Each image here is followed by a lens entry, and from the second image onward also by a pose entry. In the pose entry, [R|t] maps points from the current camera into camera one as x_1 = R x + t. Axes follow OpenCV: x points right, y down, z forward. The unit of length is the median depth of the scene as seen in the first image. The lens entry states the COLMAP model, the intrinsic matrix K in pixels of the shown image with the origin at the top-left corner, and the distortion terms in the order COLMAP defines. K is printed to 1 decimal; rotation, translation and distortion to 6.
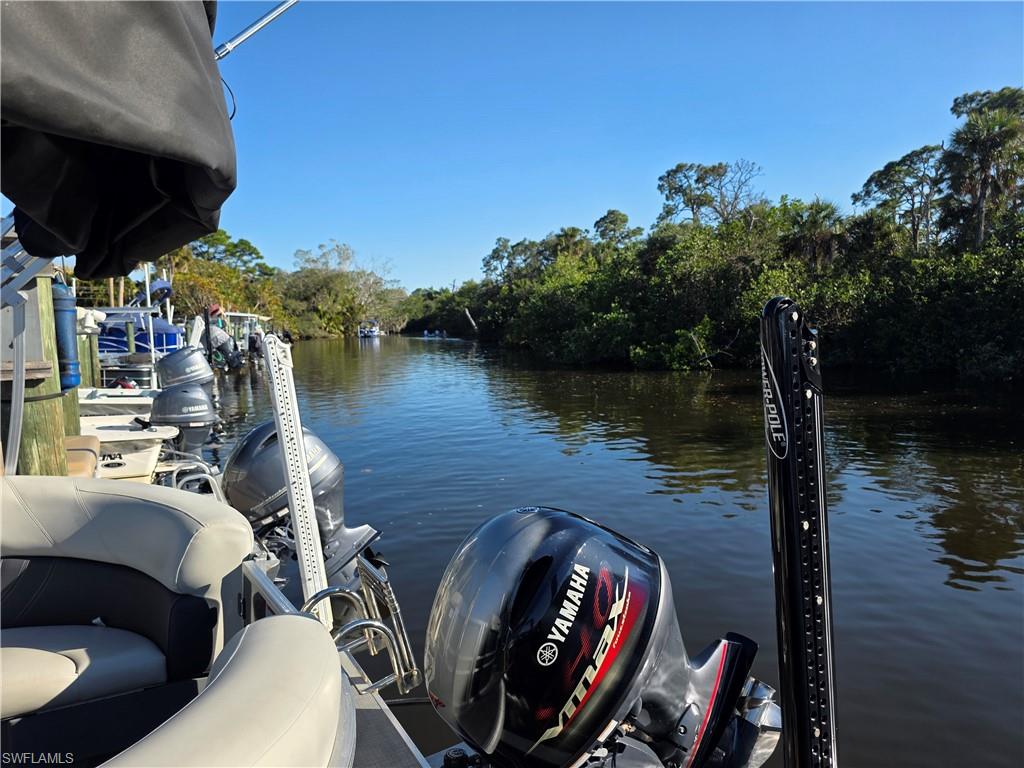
lens RADIAL K [[705.5, 0, 512.0], [0, 705.5, 384.0], [0, 0, 1]] dist [0.002485, -0.002299]
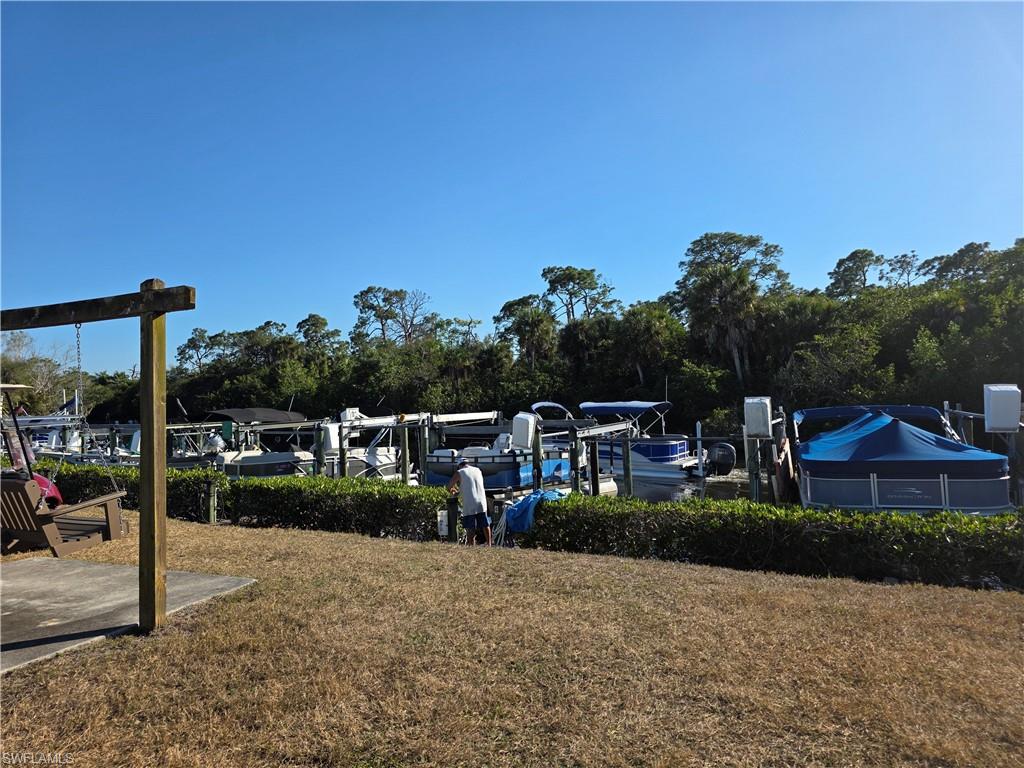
lens RADIAL K [[705.5, 0, 512.0], [0, 705.5, 384.0], [0, 0, 1]] dist [0.002485, -0.002299]
pose [[0.905032, -0.000584, 0.425344, -0.075925], [0.049432, 0.993367, -0.103815, 0.011341], [-0.422462, 0.114981, 0.899058, -0.245273]]
